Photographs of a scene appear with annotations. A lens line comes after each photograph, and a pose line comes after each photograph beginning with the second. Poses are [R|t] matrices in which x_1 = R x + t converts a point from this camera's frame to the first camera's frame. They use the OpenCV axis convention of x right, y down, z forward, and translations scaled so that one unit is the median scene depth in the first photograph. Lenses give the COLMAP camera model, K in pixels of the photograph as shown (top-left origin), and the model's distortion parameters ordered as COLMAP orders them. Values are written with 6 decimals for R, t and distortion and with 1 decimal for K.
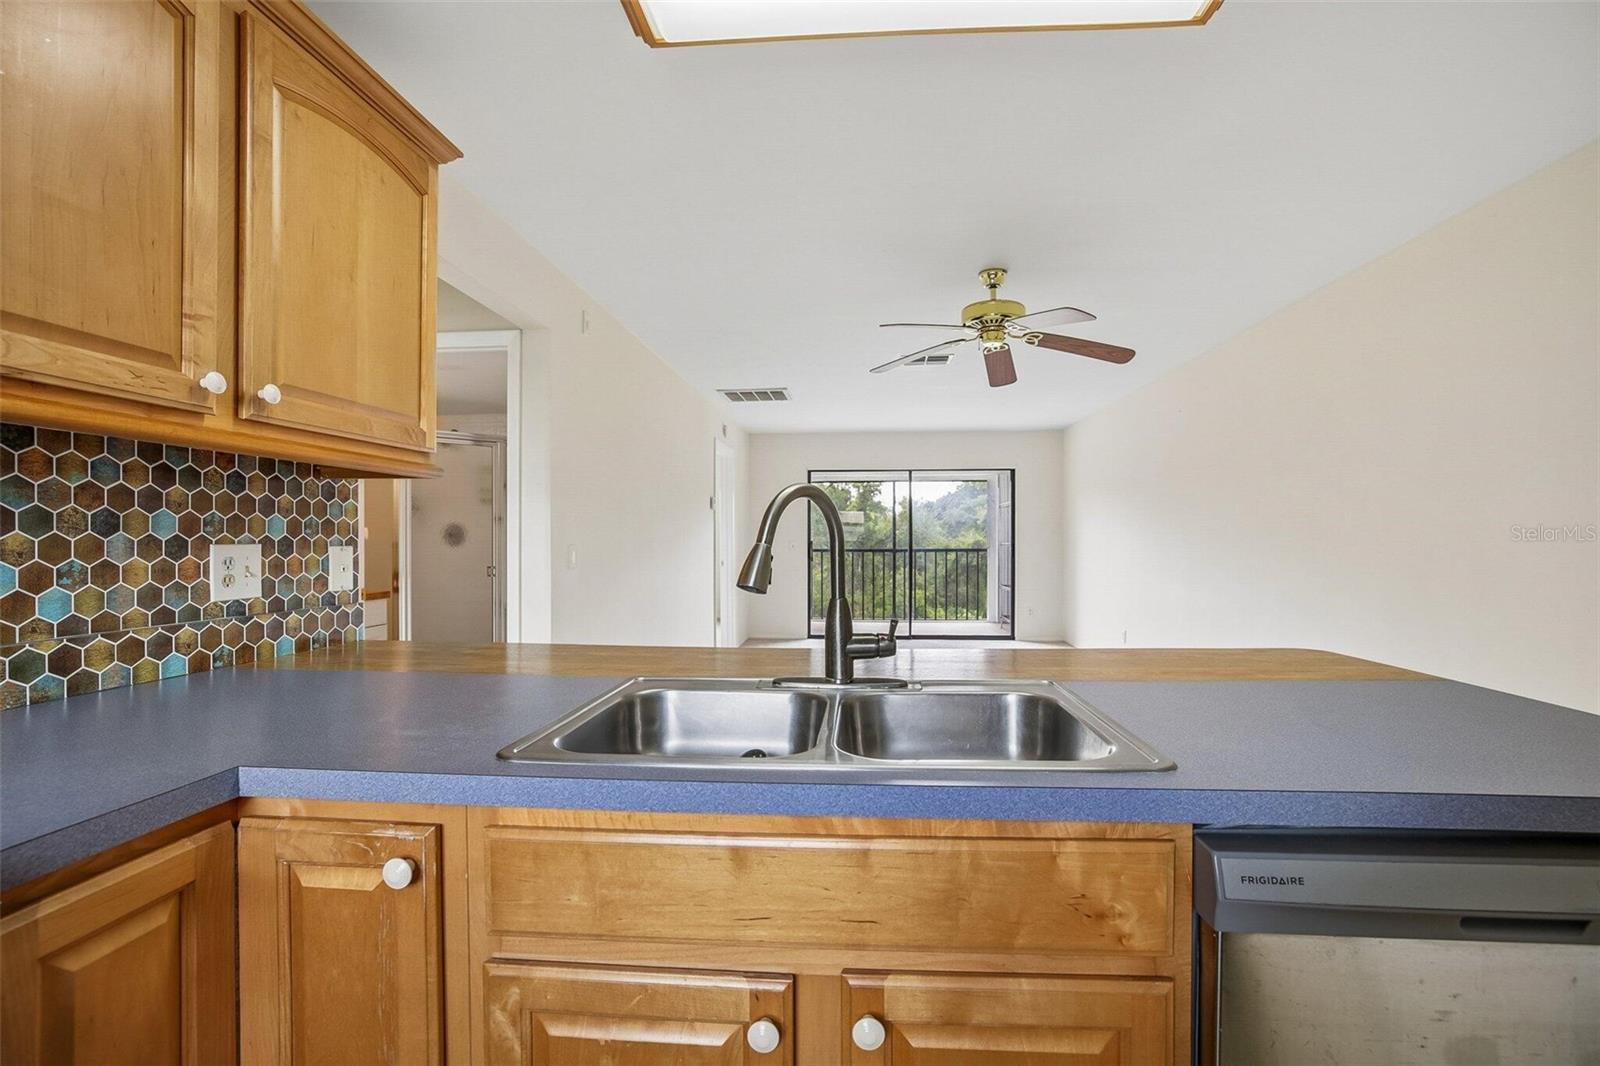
lens RADIAL K [[711.4, 0, 807.8], [0, 711.4, 539.8], [0, 0, 1]] dist [-0.042623, 0.014225]
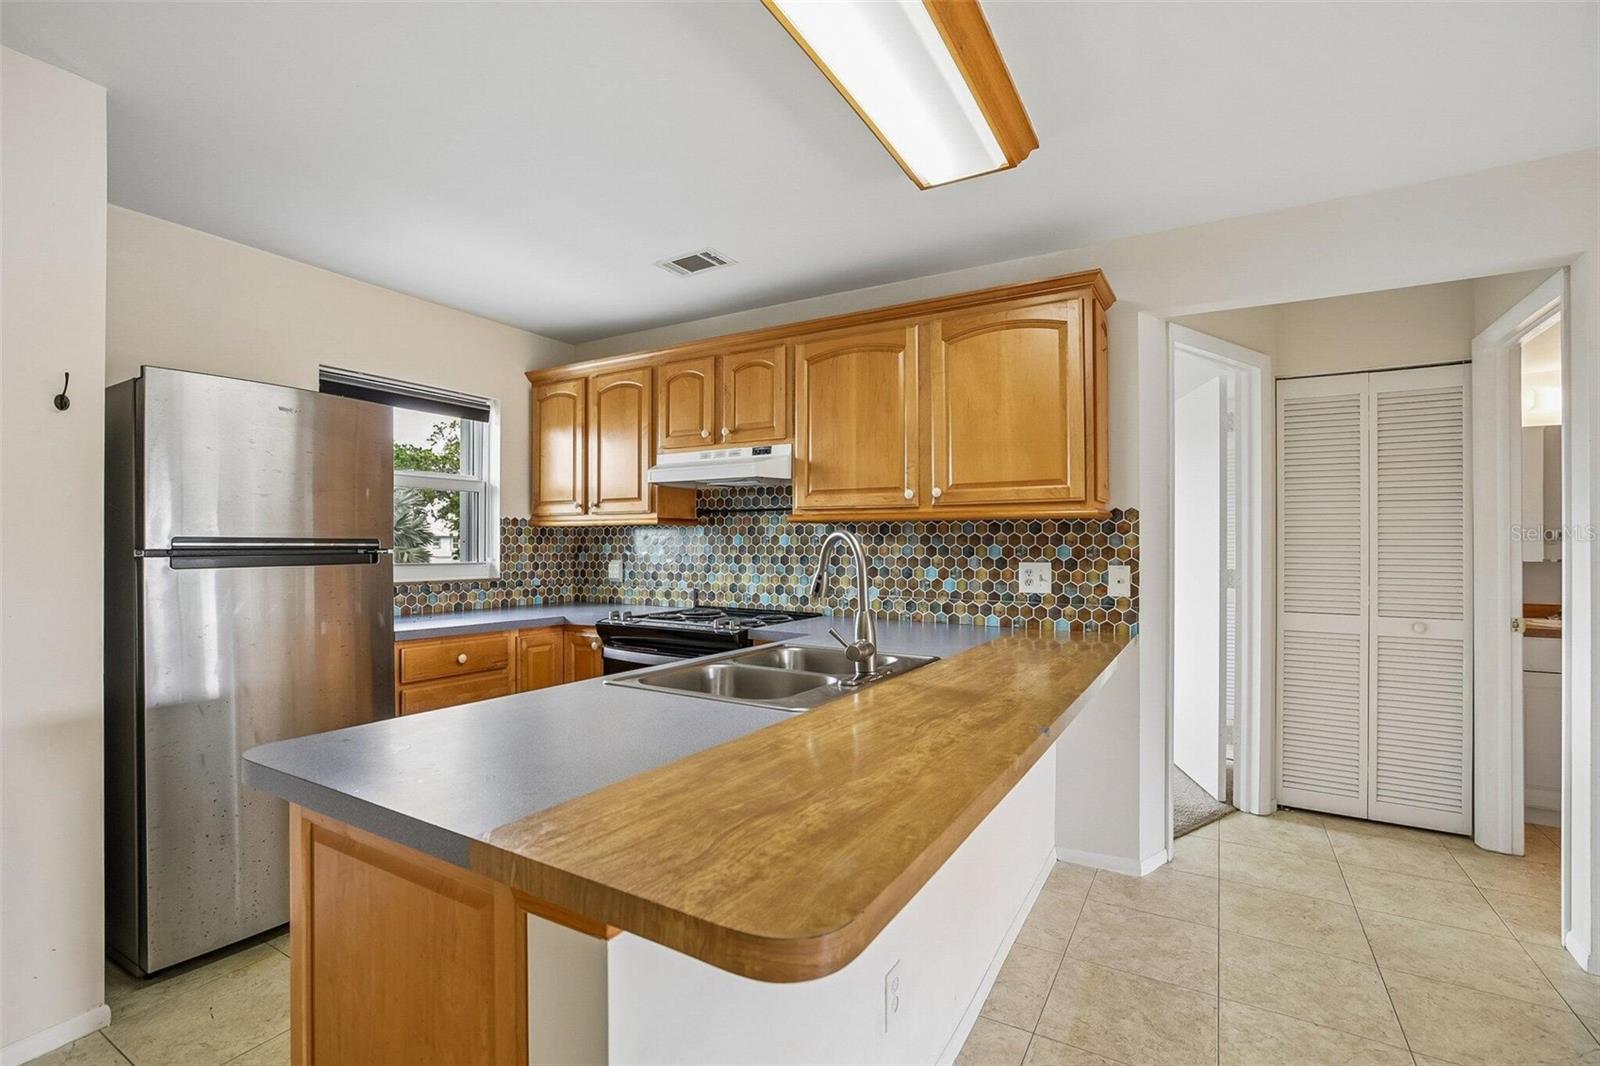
lens RADIAL K [[711.4, 0, 795.0], [0, 711.4, 546.0], [0, 0, 1]] dist [-0.042623, 0.014225]
pose [[-0.444350, -0.002493, -0.895850, 1.061252], [-0.003801, 0.999992, -0.000897, -0.030695], [0.895845, 0.003007, -0.444356, 1.225107]]
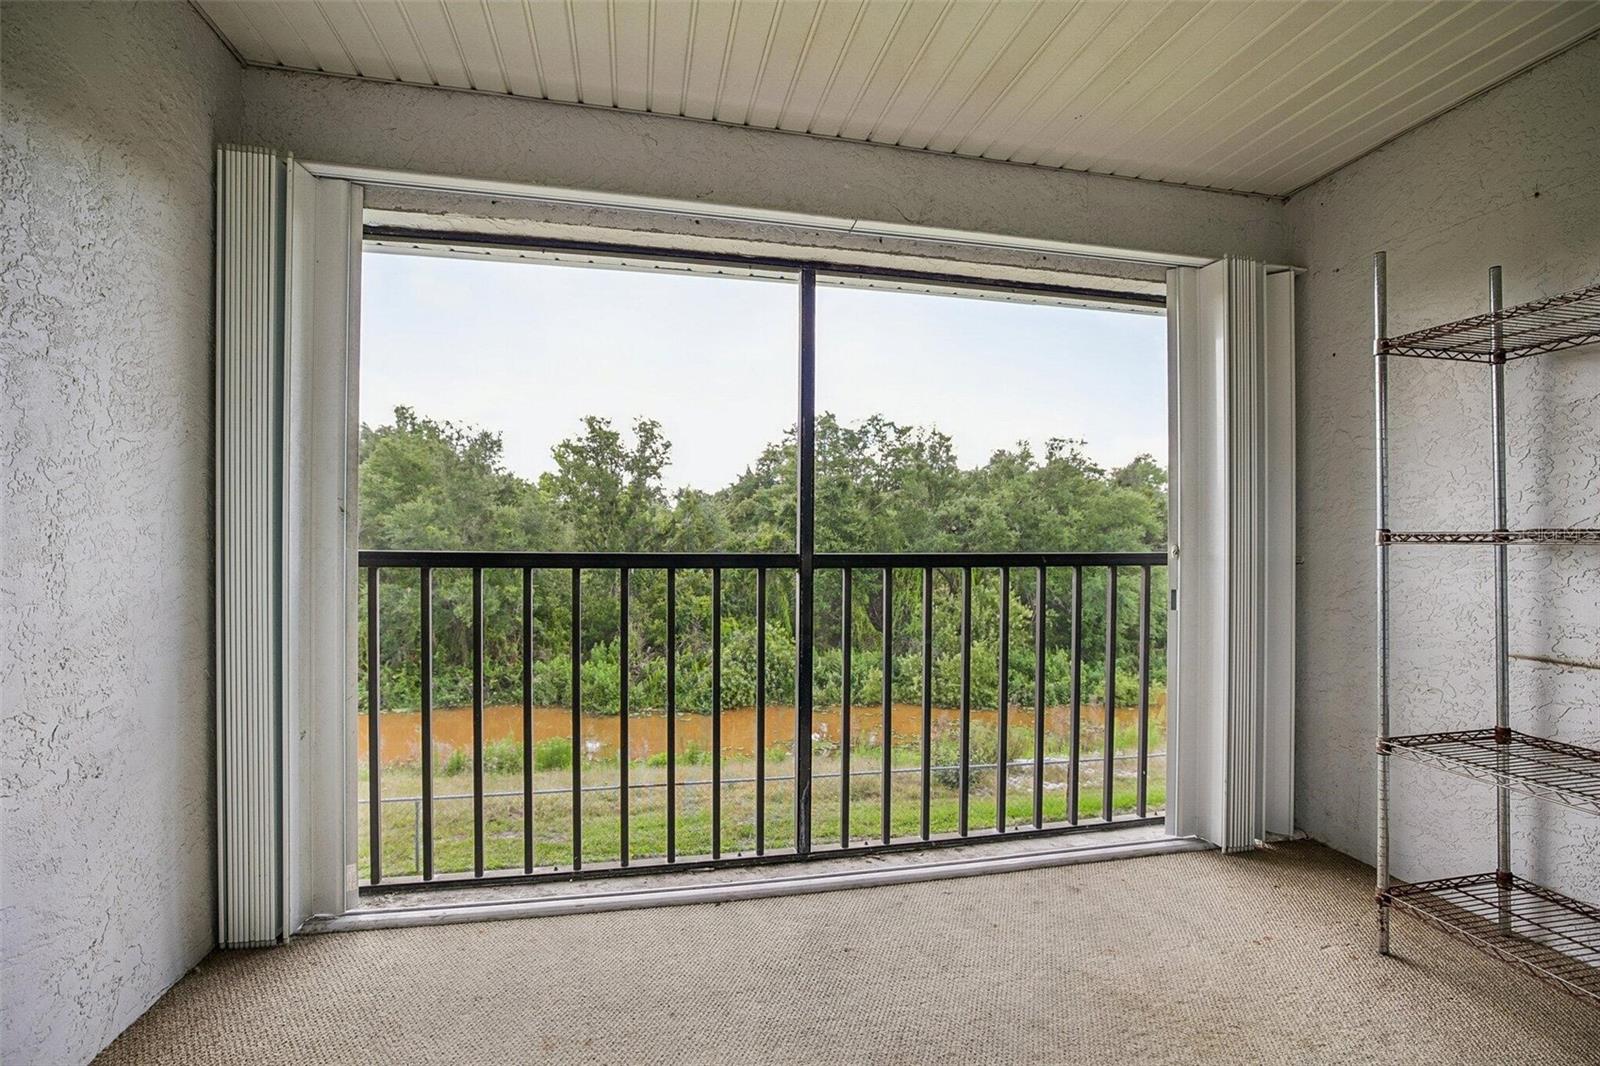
lens RADIAL K [[711.4, 0, 782.0], [0, 711.4, 535.5], [0, 0, 1]] dist [-0.042623, 0.014225]
pose [[0.960439, 0.007182, 0.278399, 0.326592], [-0.006868, 0.999974, -0.002105, 0.045200], [-0.278407, 0.000110, 0.960463, 5.118625]]
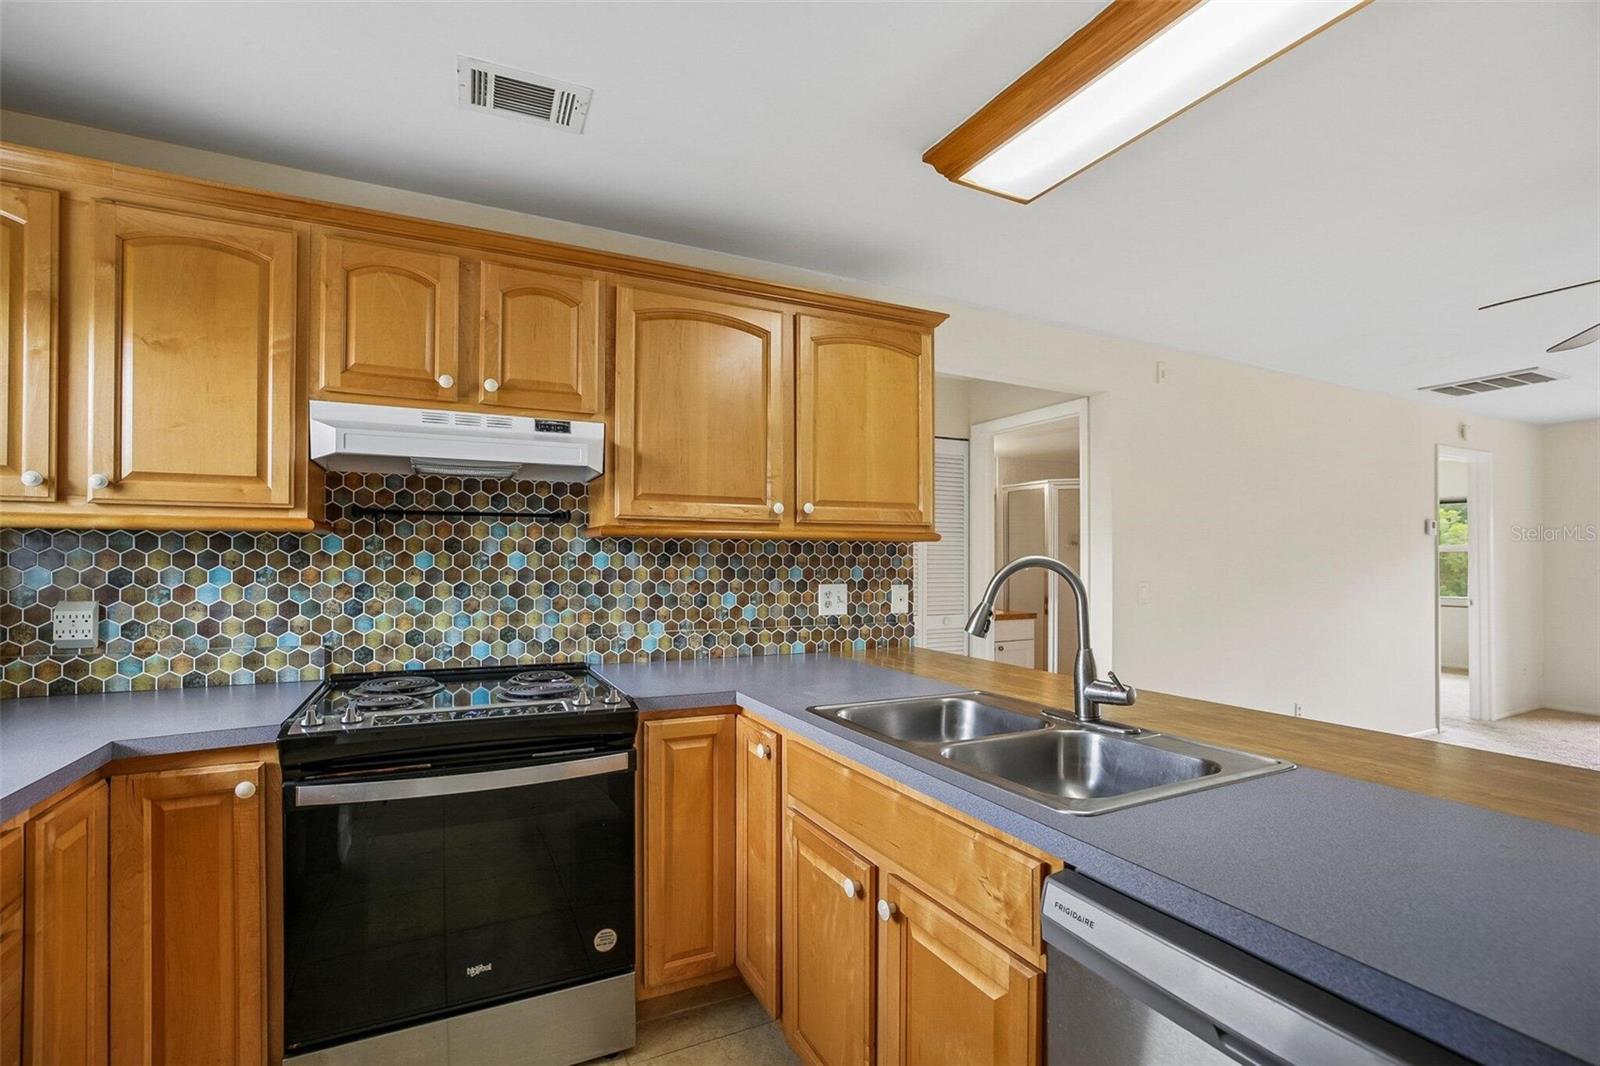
lens RADIAL K [[711.4, 0, 794.0], [0, 711.4, 553.0], [0, 0, 1]] dist [-0.042623, 0.014225]
pose [[0.512374, -0.004311, -0.858751, 0.672963], [-0.004684, 0.999958, -0.007814, -0.056587], [0.858749, 0.008026, 0.512333, -0.018348]]
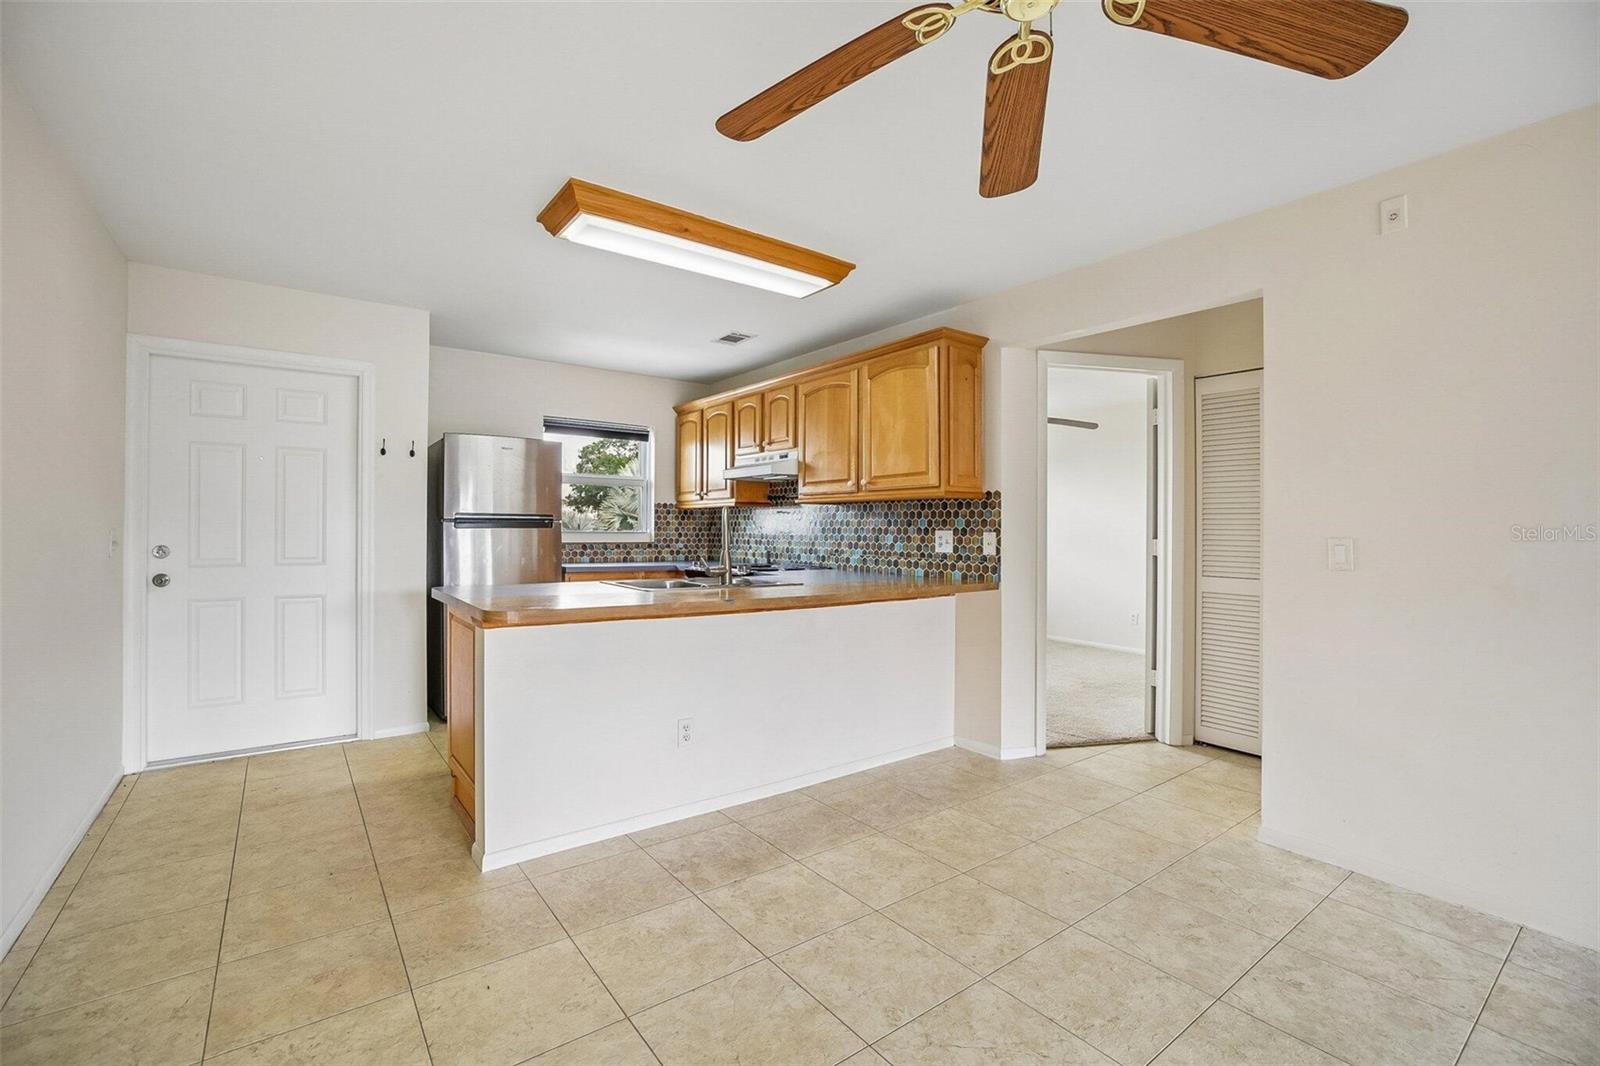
lens RADIAL K [[711.4, 0, 778.4], [0, 711.4, 530.9], [0, 0, 1]] dist [-0.042623, 0.014225]
pose [[-0.770016, -0.006577, -0.637991, 1.225824], [-0.009513, 0.999954, 0.001173, 0.010062], [0.637954, 0.006972, -0.770043, 2.514577]]
